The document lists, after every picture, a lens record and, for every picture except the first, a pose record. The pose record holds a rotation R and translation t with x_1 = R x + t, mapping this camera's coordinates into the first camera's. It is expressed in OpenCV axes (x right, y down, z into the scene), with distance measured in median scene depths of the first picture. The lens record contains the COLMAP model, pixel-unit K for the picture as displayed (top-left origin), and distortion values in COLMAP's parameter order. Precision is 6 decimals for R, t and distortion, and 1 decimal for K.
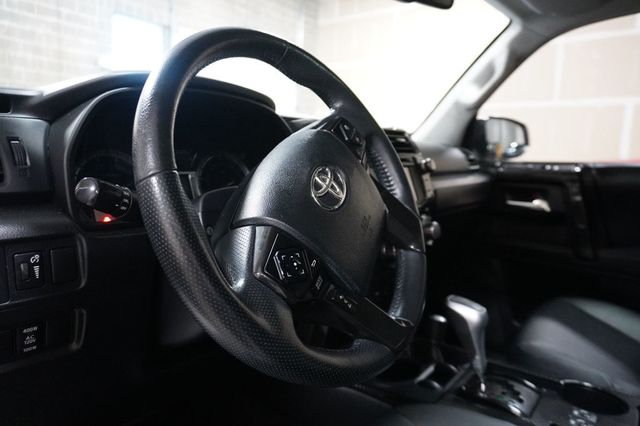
lens RADIAL K [[421.5, 0, 317.7], [0, 421.5, 210.8], [0, 0, 1]] dist [-0.003698, 0.004707]
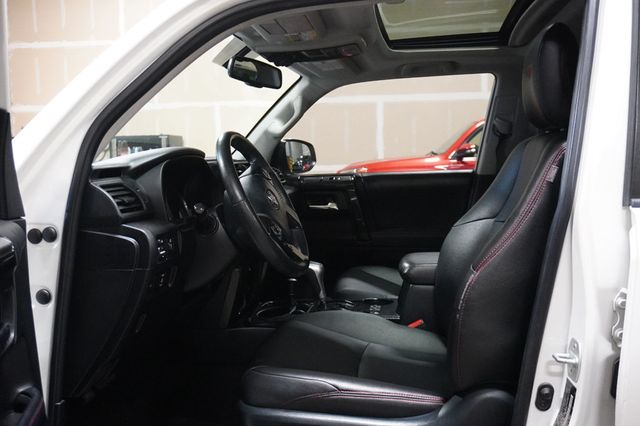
lens RADIAL K [[618.9, 0, 319.4], [0, 618.9, 212.8], [0, 0, 1]] dist [0.005576, 0.000000]
pose [[0.864686, -0.089167, 0.494336, -0.506822], [0.111616, 0.993622, -0.016011, 0.035872], [-0.489755, 0.069021, 0.869124, -0.730021]]
